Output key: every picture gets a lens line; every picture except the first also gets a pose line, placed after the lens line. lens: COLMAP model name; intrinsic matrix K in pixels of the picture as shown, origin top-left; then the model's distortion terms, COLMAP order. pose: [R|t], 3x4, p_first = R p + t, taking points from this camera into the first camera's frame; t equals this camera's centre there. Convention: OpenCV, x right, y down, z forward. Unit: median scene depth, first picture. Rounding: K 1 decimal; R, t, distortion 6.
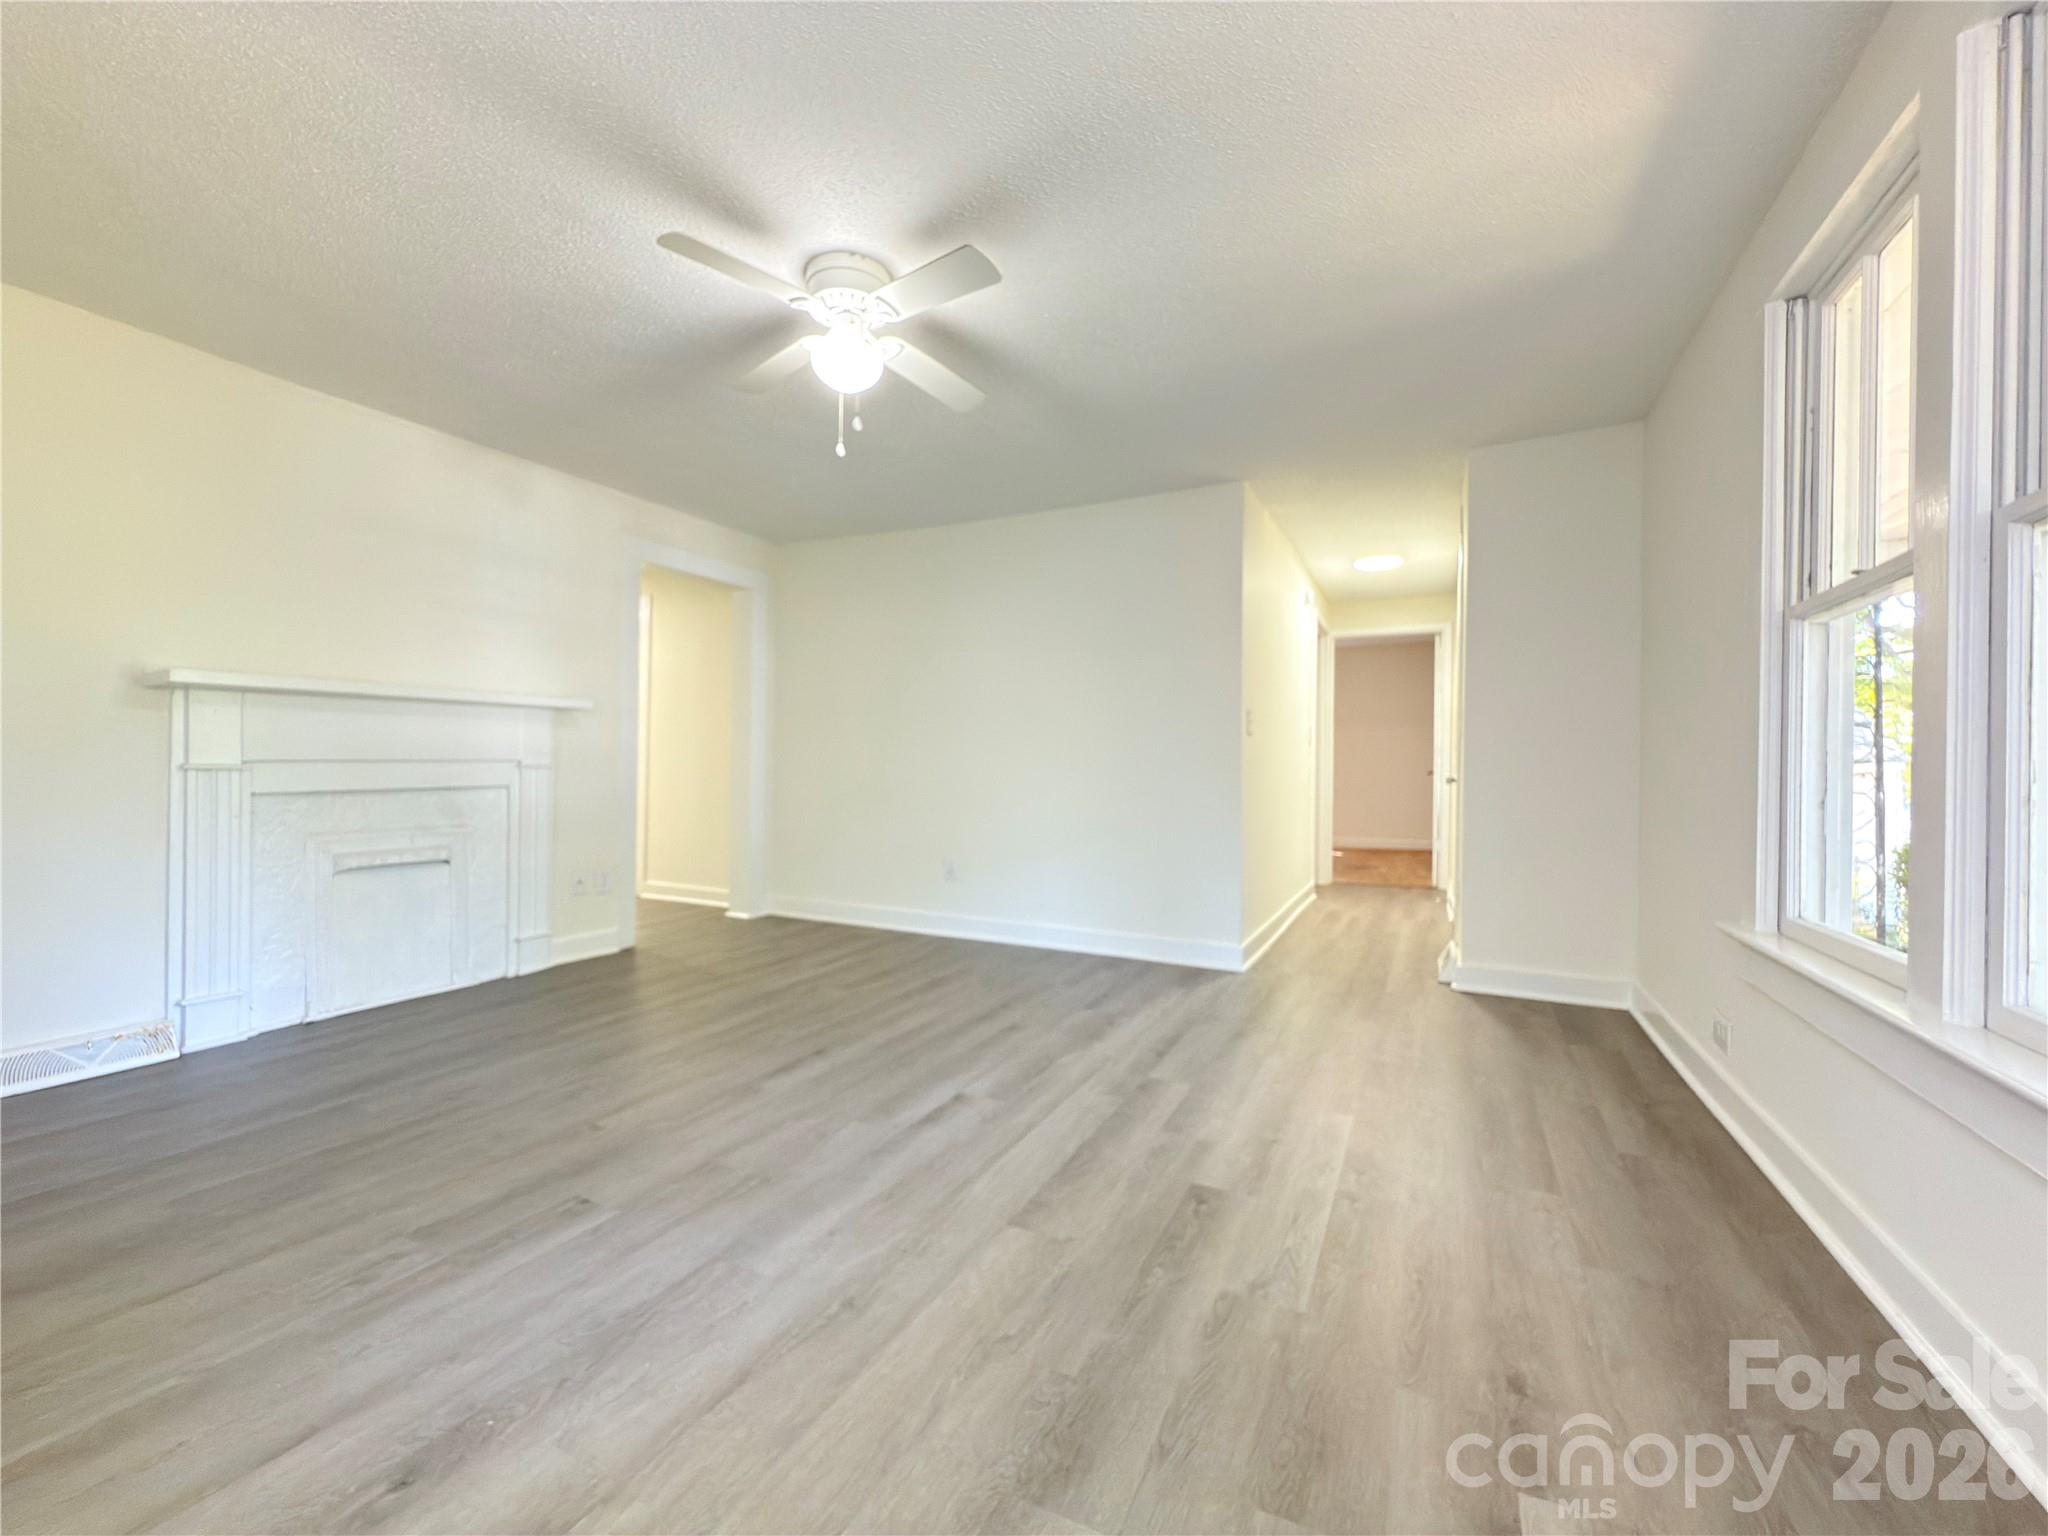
lens RADIAL K [[812.4, 0, 1026.4], [0, 812.4, 765.7], [0, 0, 1]] dist [0.000782, 0.000145]
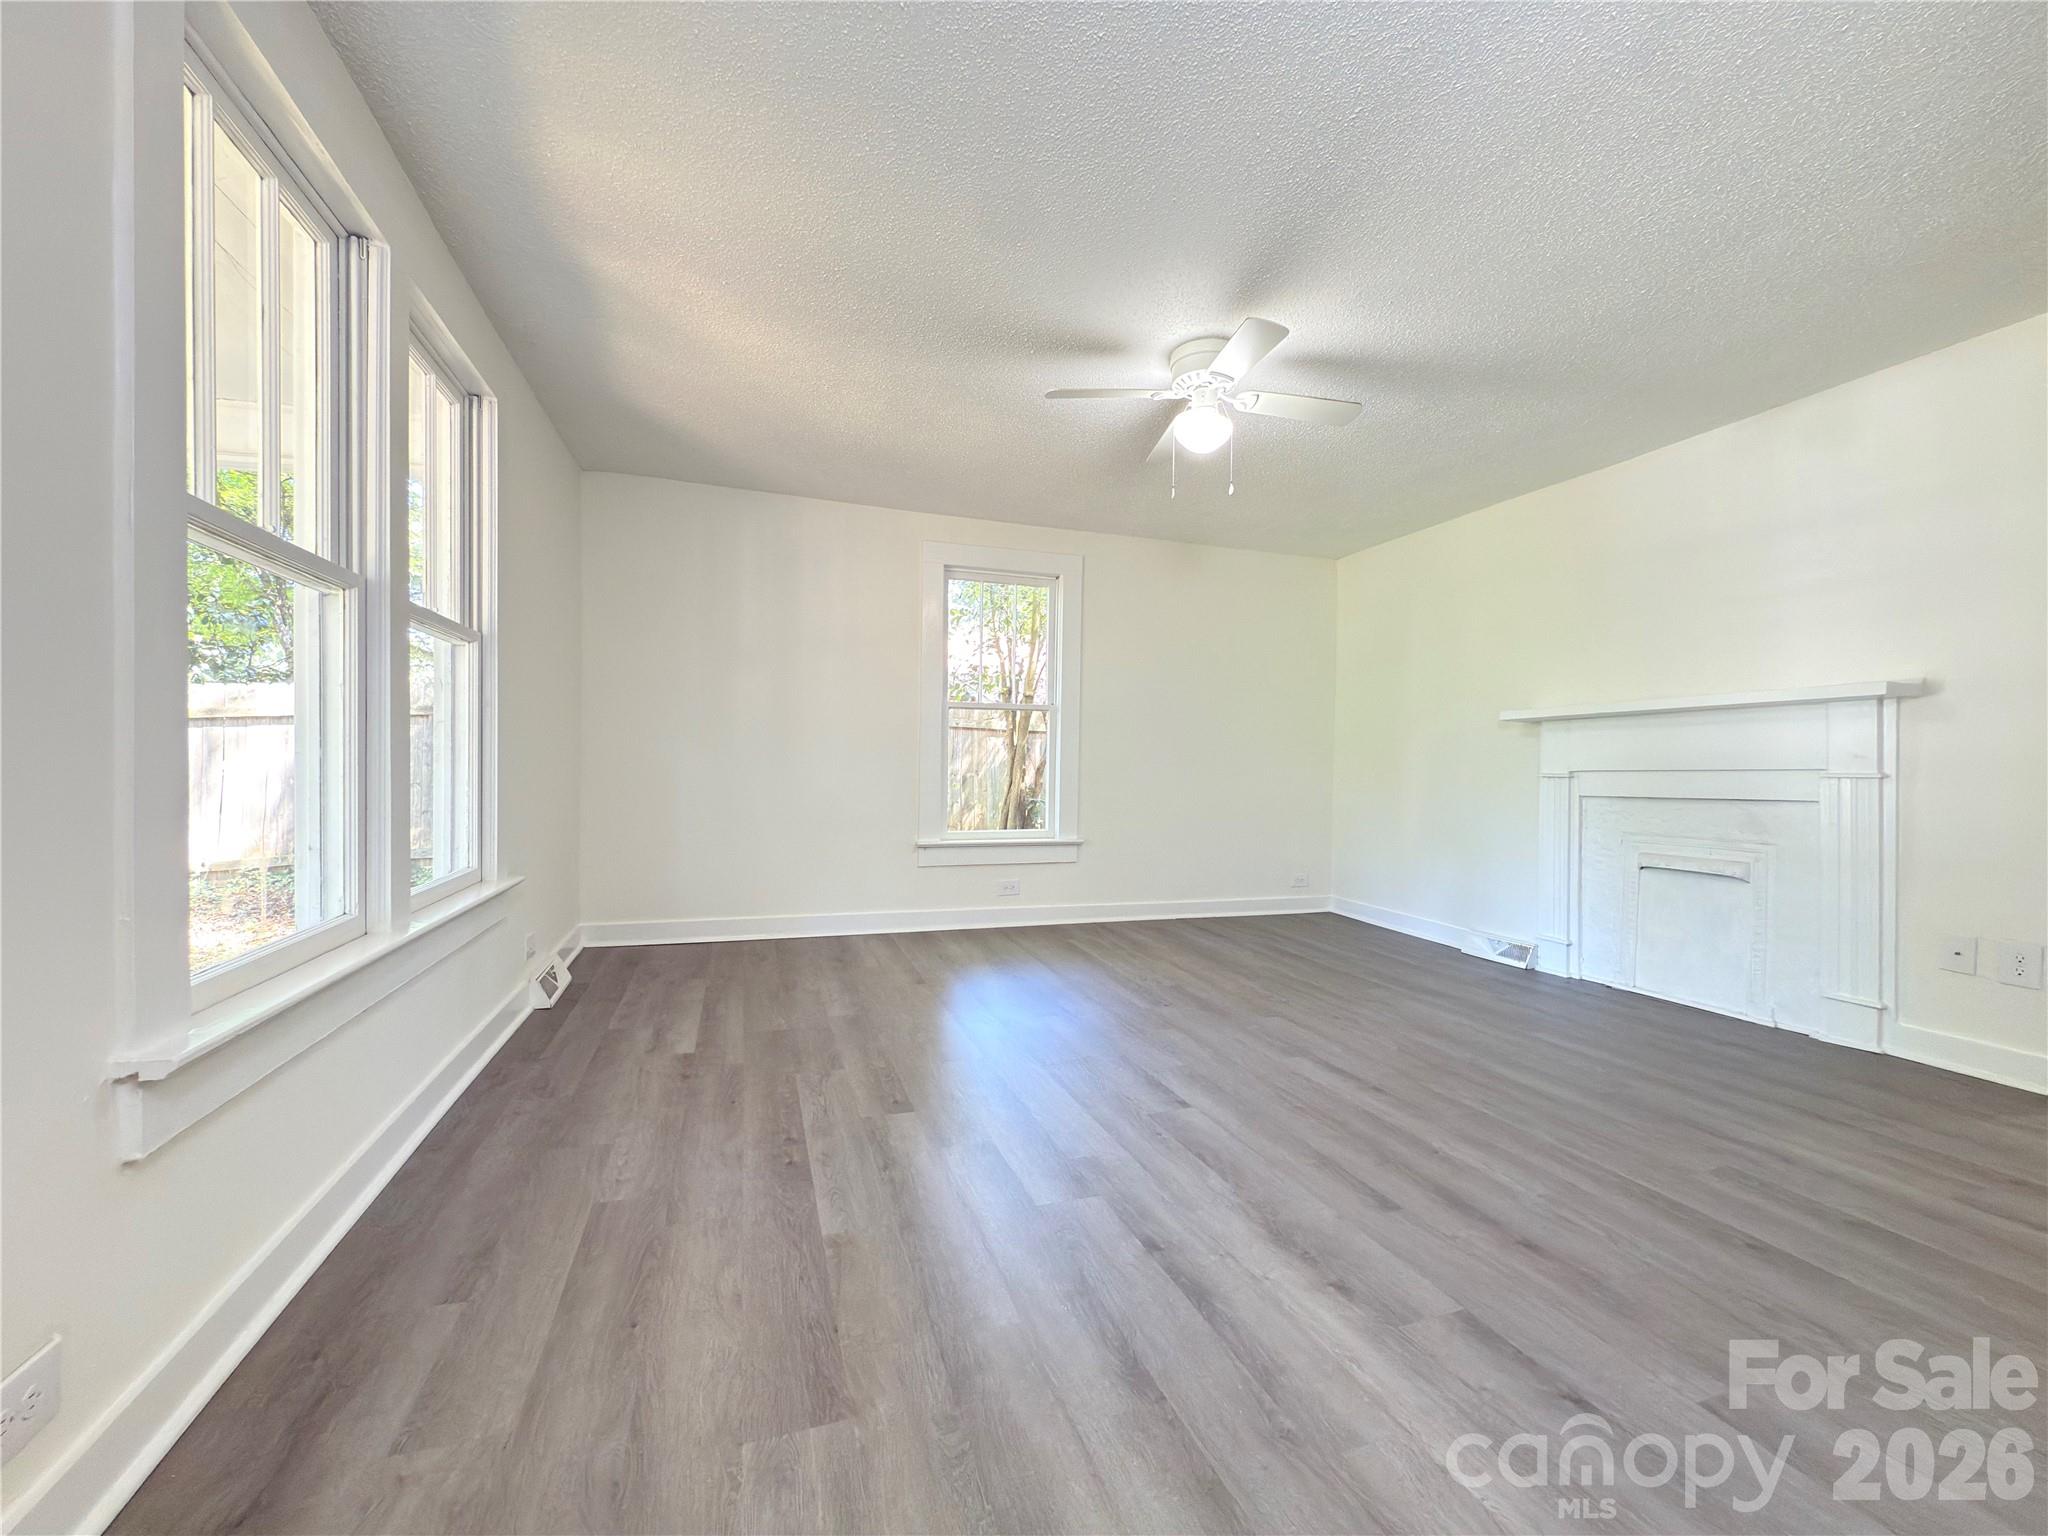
lens RADIAL K [[812.4, 0, 1026.4], [0, 812.4, 765.7], [0, 0, 1]] dist [0.000782, 0.000145]
pose [[-0.692393, -0.014755, -0.721369, 0.685355], [-0.012726, 0.999885, -0.008237, 0.008423], [0.721408, 0.003477, -0.692502, 1.385224]]
